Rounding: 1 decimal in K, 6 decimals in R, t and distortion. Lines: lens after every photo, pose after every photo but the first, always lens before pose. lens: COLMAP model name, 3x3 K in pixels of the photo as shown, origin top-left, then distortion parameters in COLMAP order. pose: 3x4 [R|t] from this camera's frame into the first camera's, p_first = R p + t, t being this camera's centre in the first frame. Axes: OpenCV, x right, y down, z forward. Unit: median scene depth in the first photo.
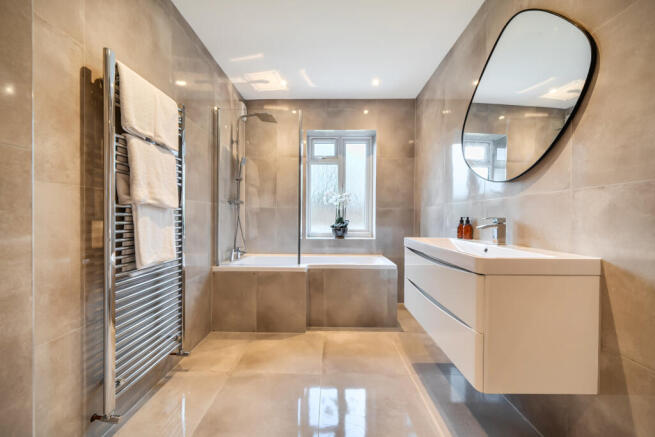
lens RADIAL K [[263.2, 0, 326.3], [0, 263.2, 220.8], [0, 0, 1]] dist [0.001249, 0.000011]
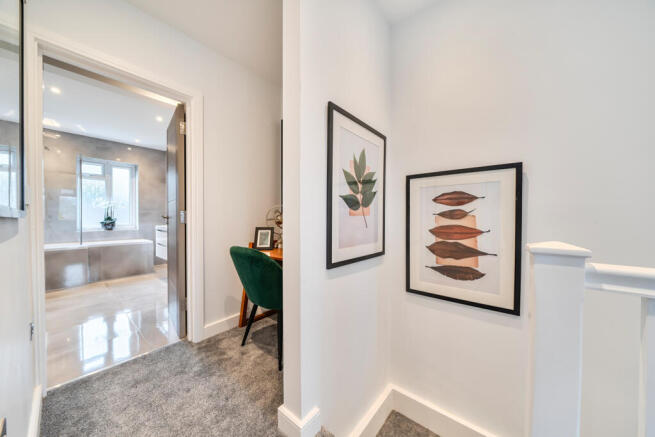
lens RADIAL K [[224.6, 0, 325.4], [0, 224.6, 220.1], [0, 0, 1]] dist [0.000188, -0.000020]
pose [[0.632899, -0.010937, 0.774157, -0.163916], [0.002898, 0.999927, 0.011757, -0.005073], [-0.774229, -0.005197, 0.632884, -0.813950]]
